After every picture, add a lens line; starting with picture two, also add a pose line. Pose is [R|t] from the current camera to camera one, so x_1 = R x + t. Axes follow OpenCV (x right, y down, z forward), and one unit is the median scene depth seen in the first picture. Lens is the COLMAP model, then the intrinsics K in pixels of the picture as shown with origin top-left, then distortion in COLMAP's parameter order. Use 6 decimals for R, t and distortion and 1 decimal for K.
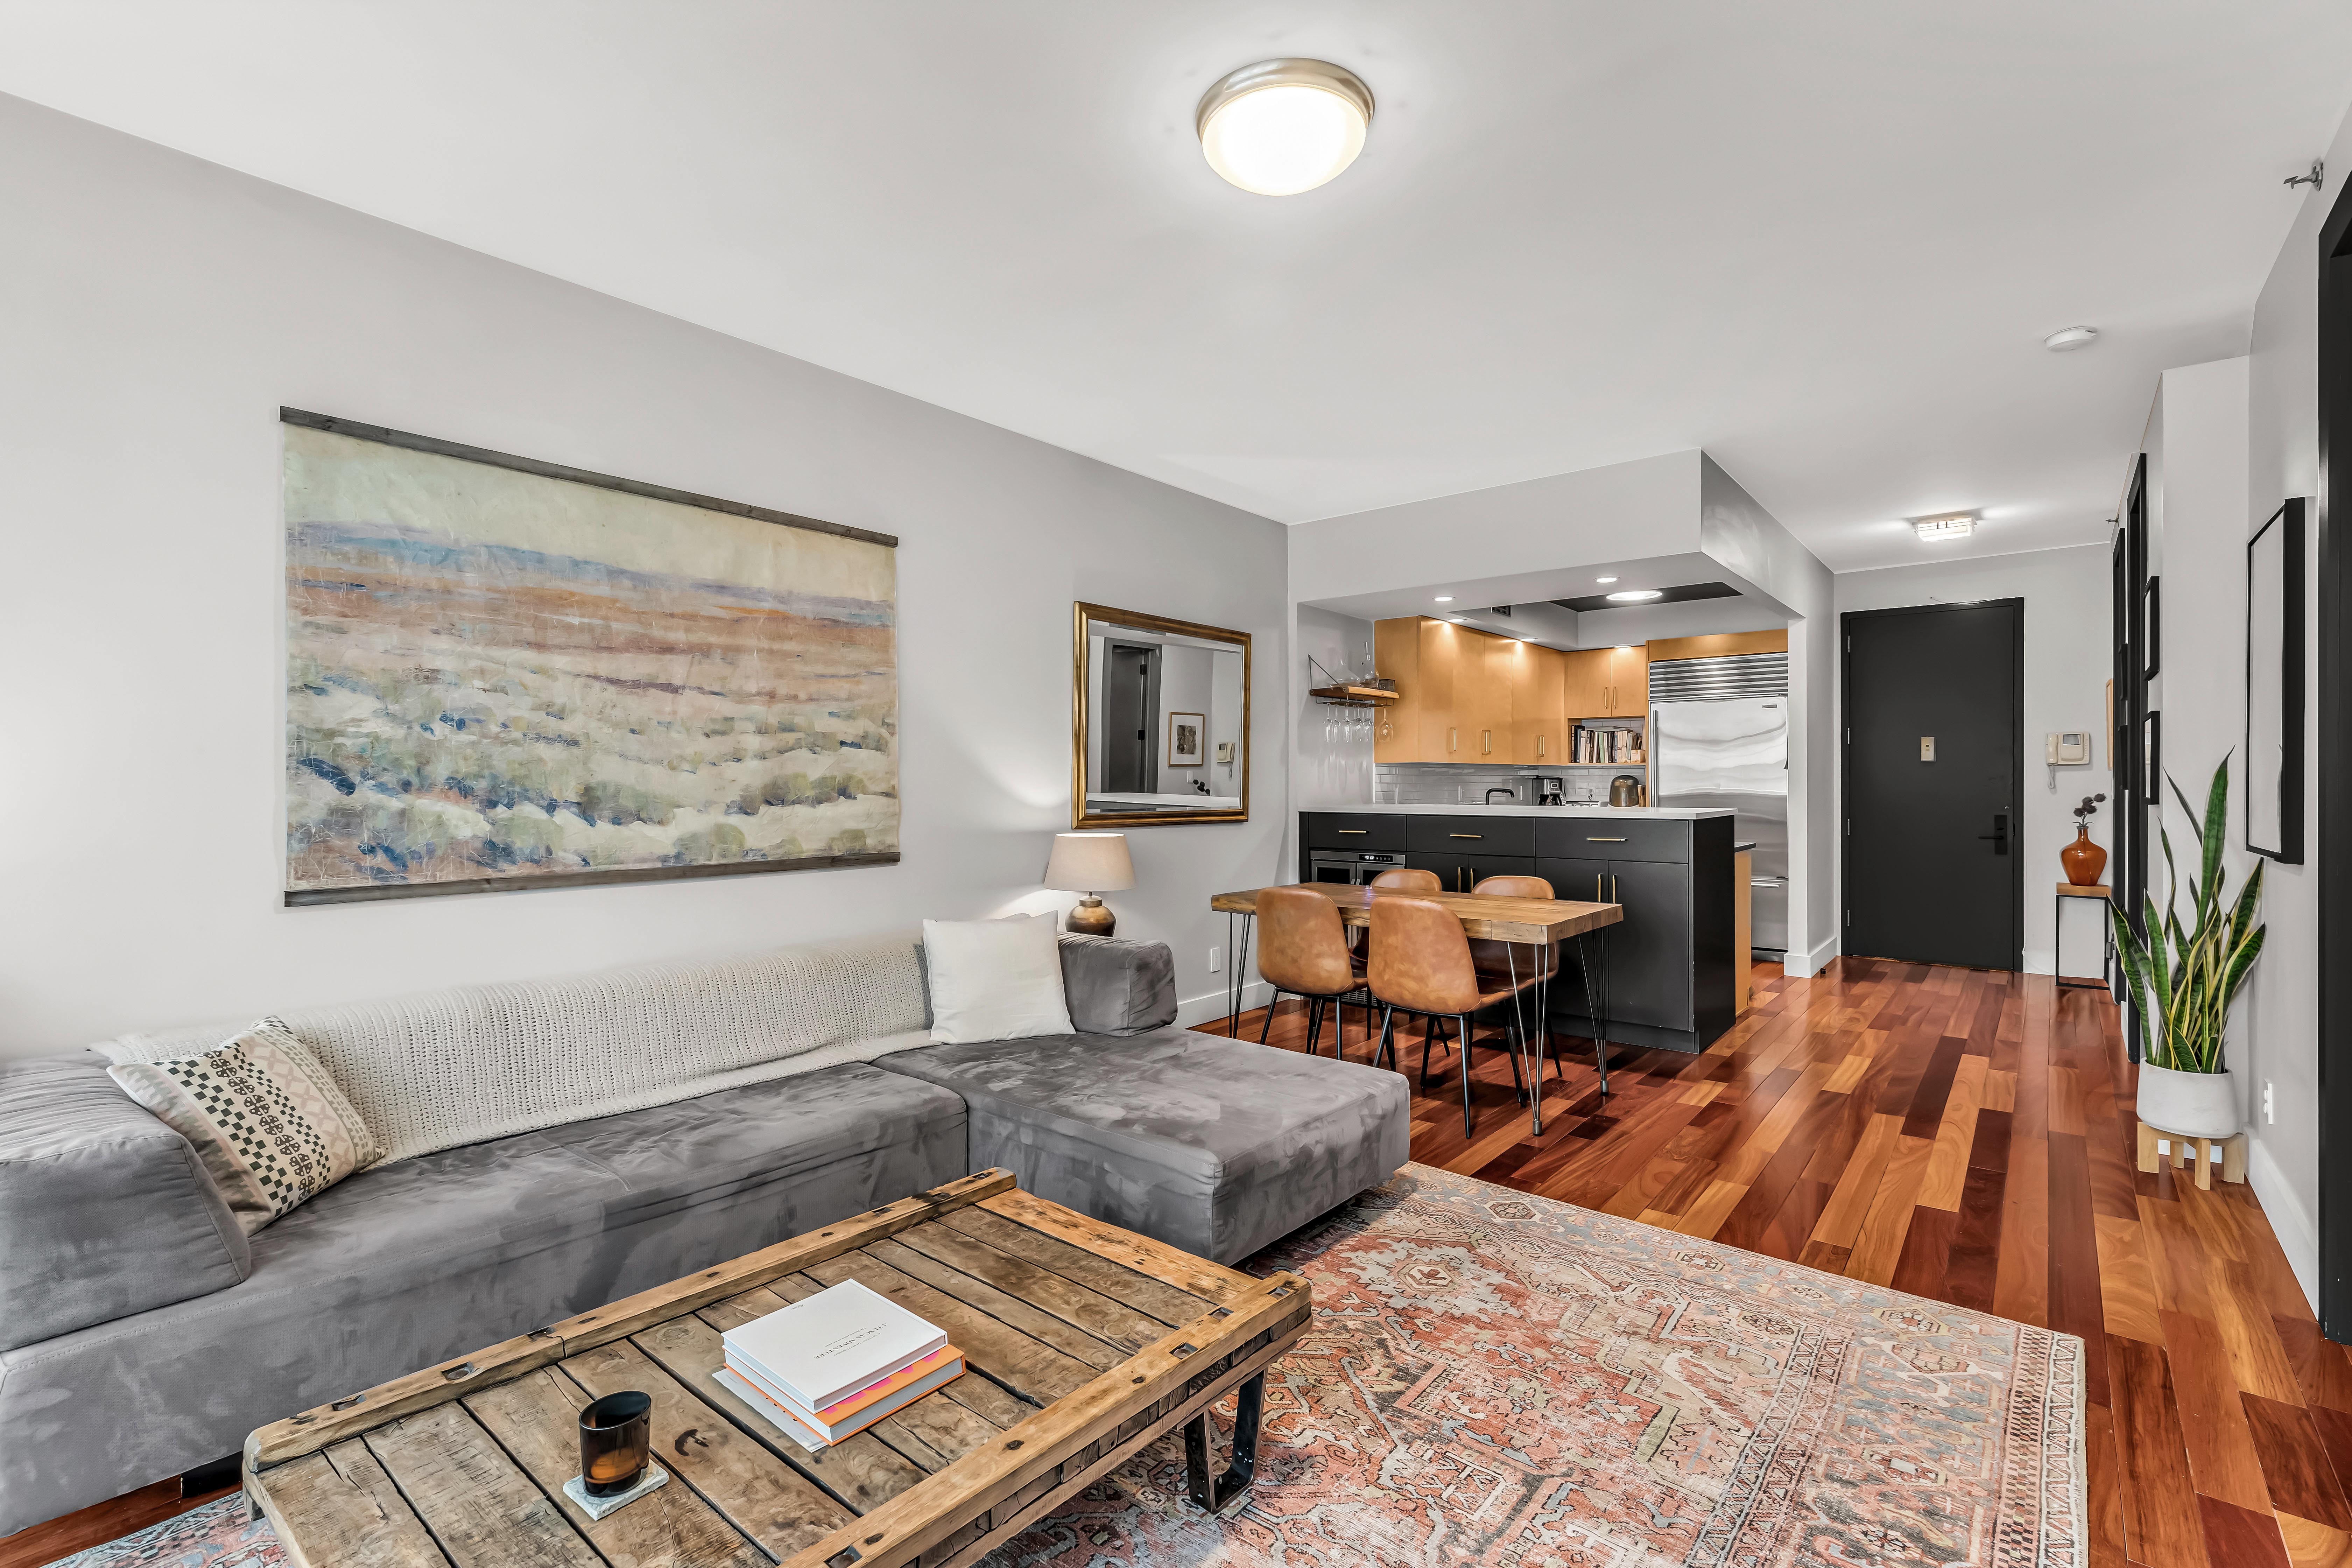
lens RADIAL K [[1066.4, 0, 1182.5], [0, 1066.4, 779.4], [0, 0, 1]] dist [-0.000003, -0.000046]
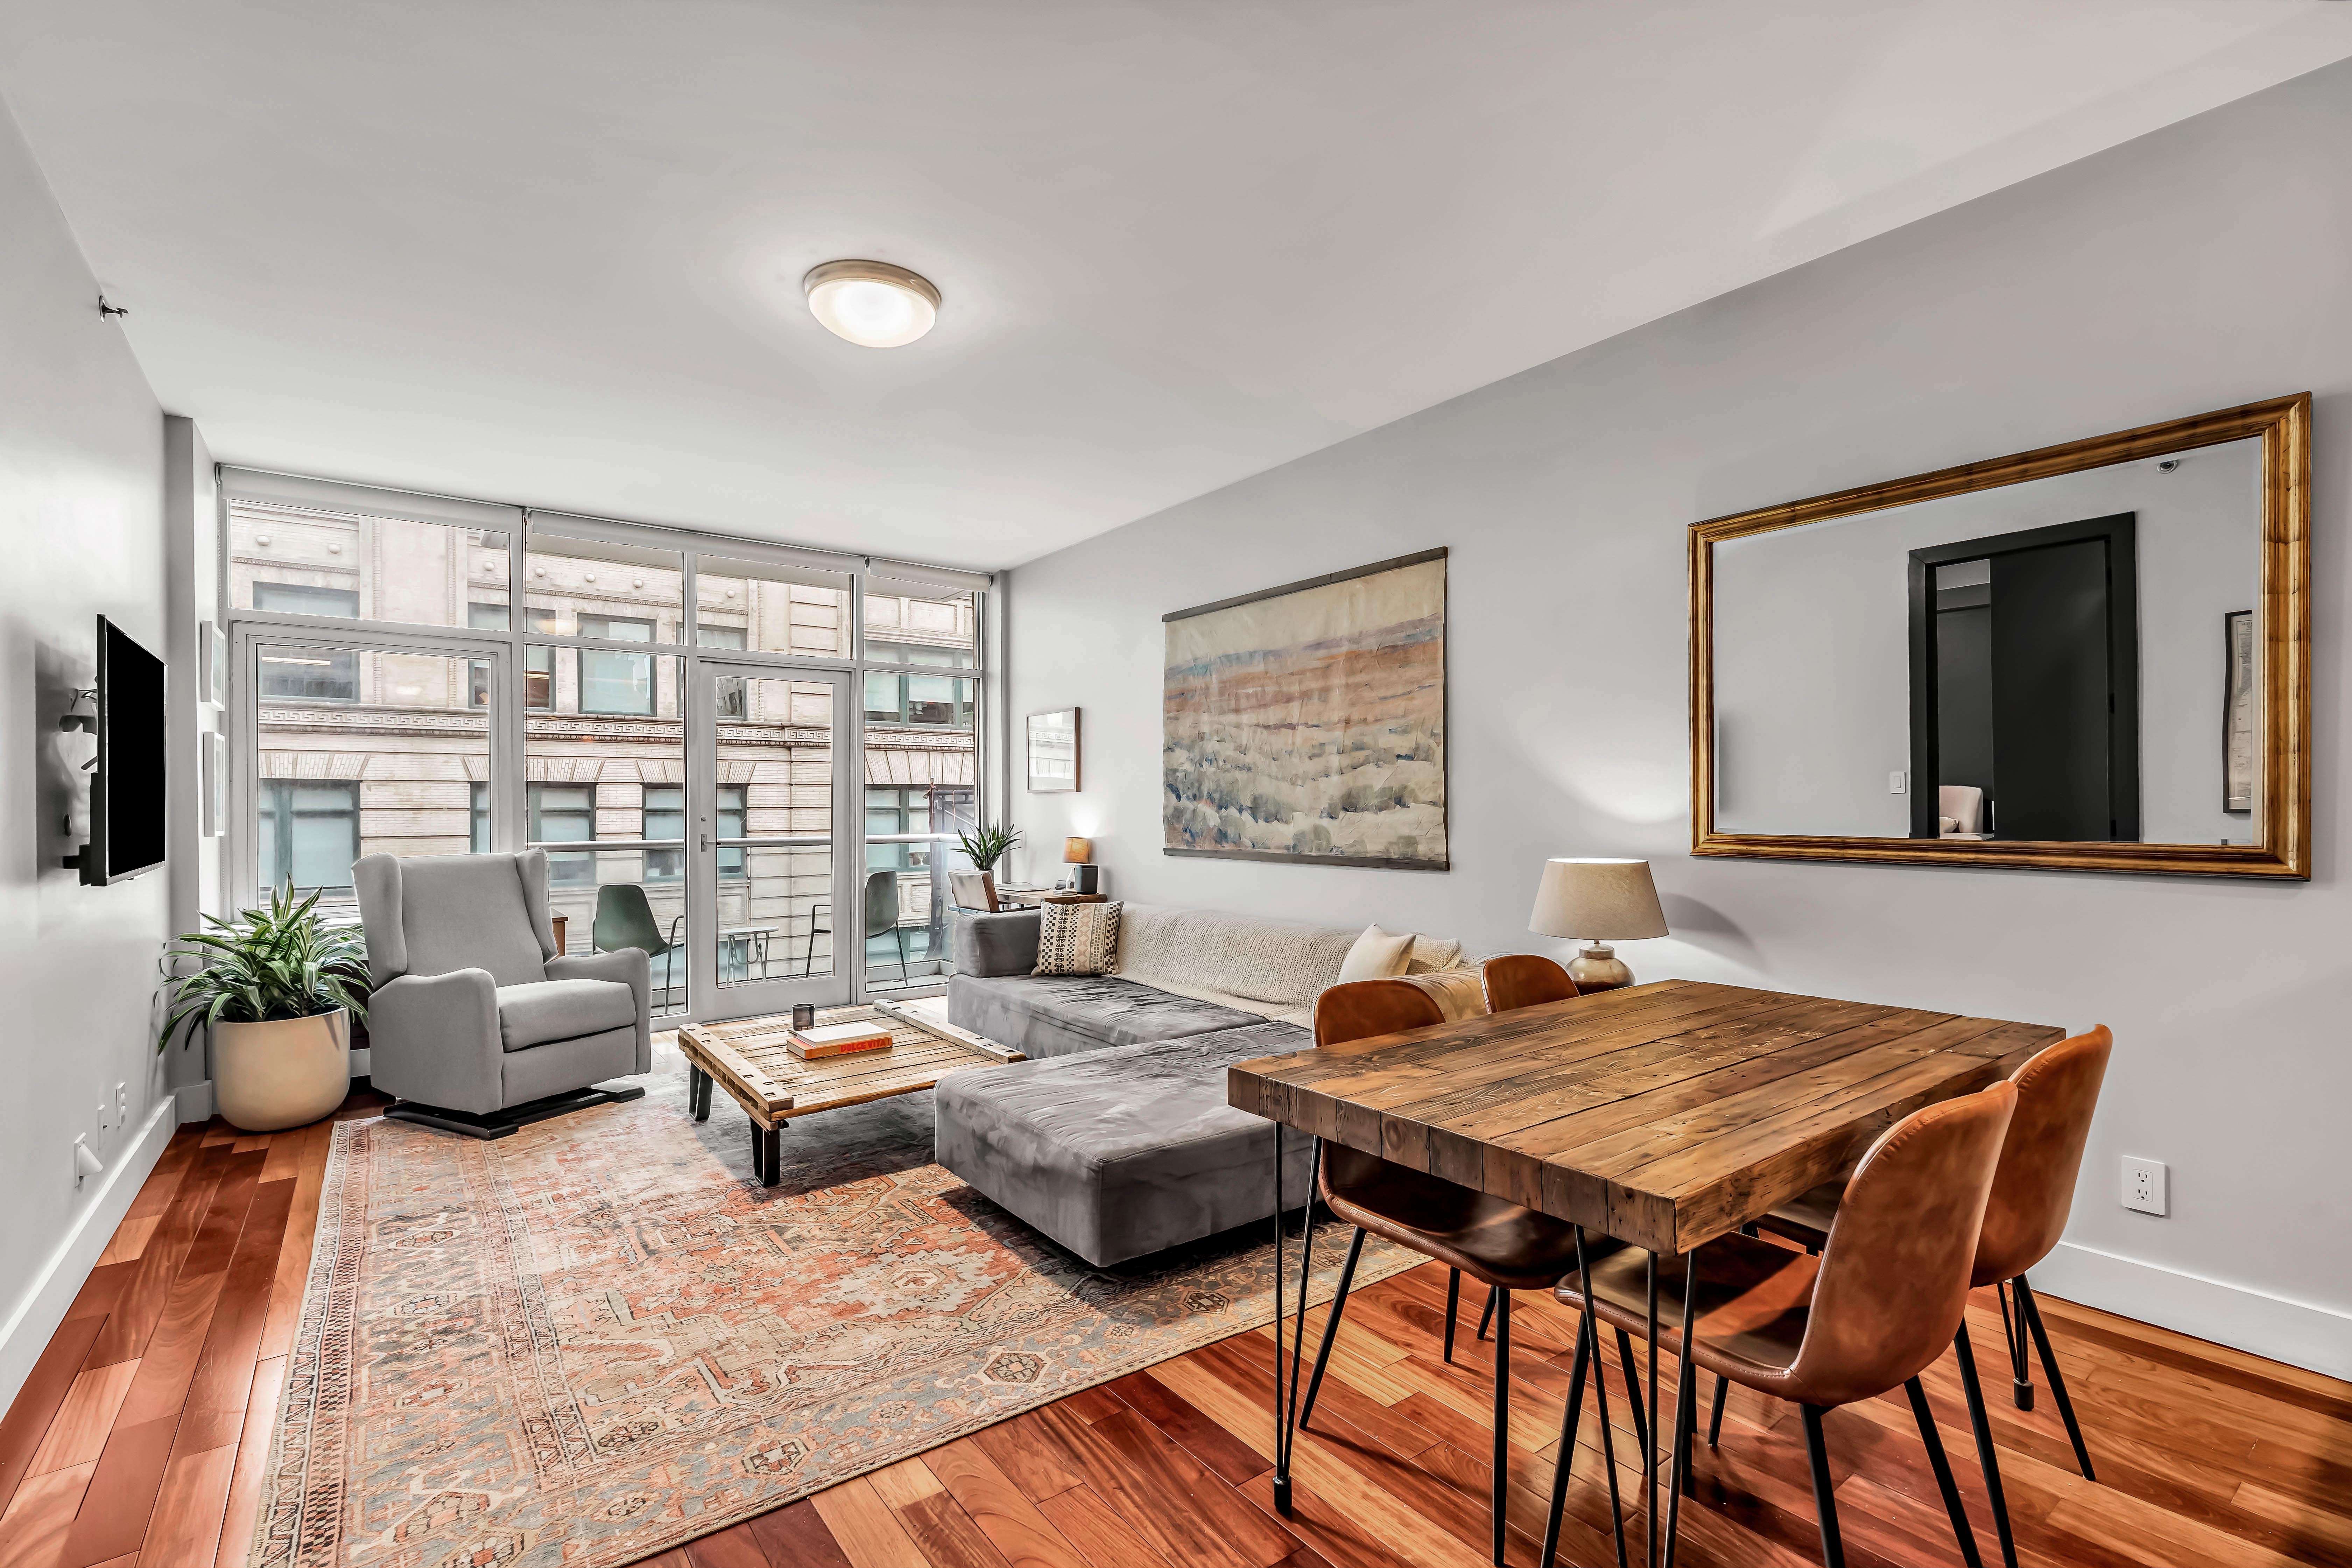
lens RADIAL K [[1066.3, 0, 1157.3], [0, 1066.3, 798.9], [0, 0, 1]] dist [-0.000003, -0.000046]
pose [[-0.249361, -0.003276, -0.968405, 0.930996], [0.005410, 0.999974, -0.004776, 0.015596], [0.968395, -0.006430, -0.249337, 1.195071]]
